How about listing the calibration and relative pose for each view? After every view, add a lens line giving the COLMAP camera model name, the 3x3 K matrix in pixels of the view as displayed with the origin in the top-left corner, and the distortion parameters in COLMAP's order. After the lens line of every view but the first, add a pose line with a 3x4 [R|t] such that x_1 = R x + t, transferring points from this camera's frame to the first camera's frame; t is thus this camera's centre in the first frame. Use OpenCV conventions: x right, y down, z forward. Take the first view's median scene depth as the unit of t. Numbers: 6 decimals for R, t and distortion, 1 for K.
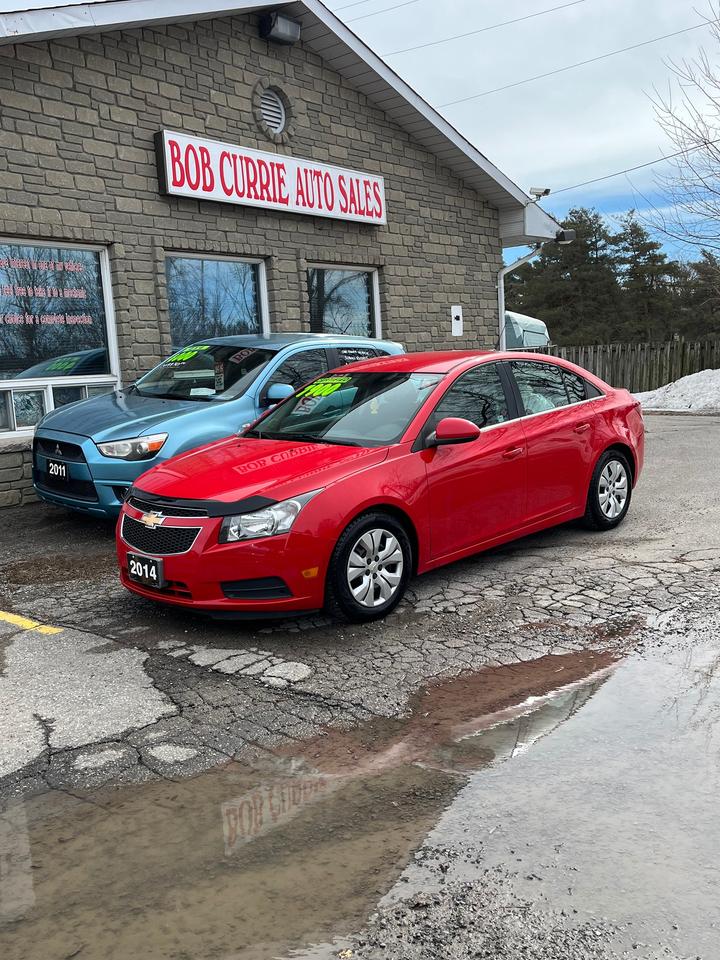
lens RADIAL K [[892.9, 0, 360.1], [0, 892.9, 479.9], [0, 0, 1]] dist [0.017119, 0.000000]
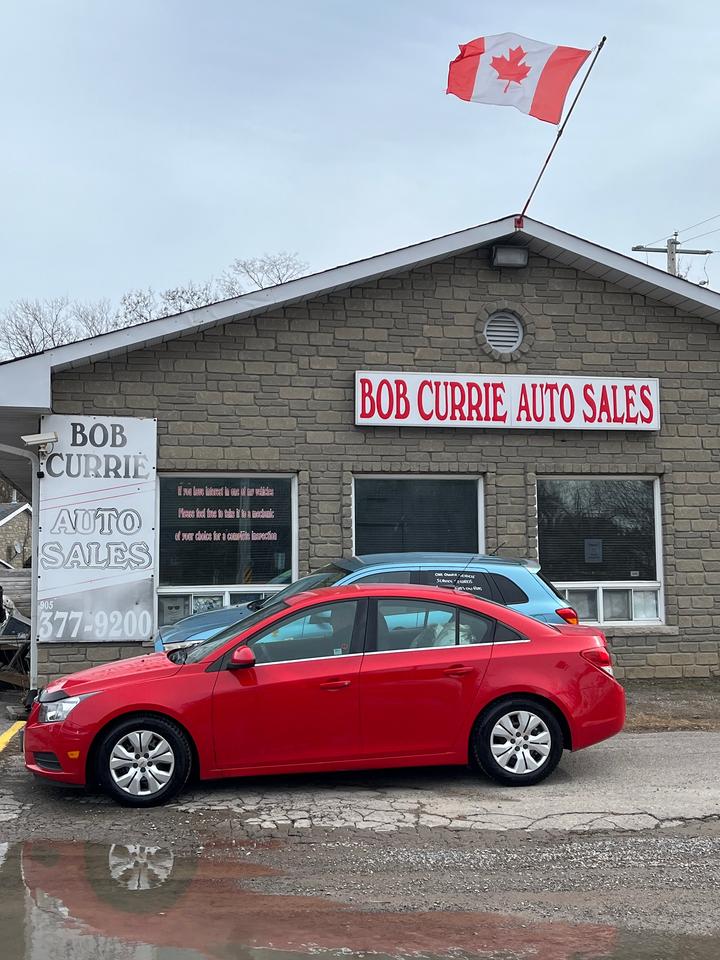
lens RADIAL K [[1107.6, 0, 360.6], [0, 1107.6, 479.5], [0, 0, 1]] dist [0.062413, 0.000000]
pose [[0.761609, -0.006963, -0.648000, 0.667682], [-0.115460, 0.982485, -0.146259, -0.050984], [0.637668, 0.186210, 0.747466, -0.013815]]
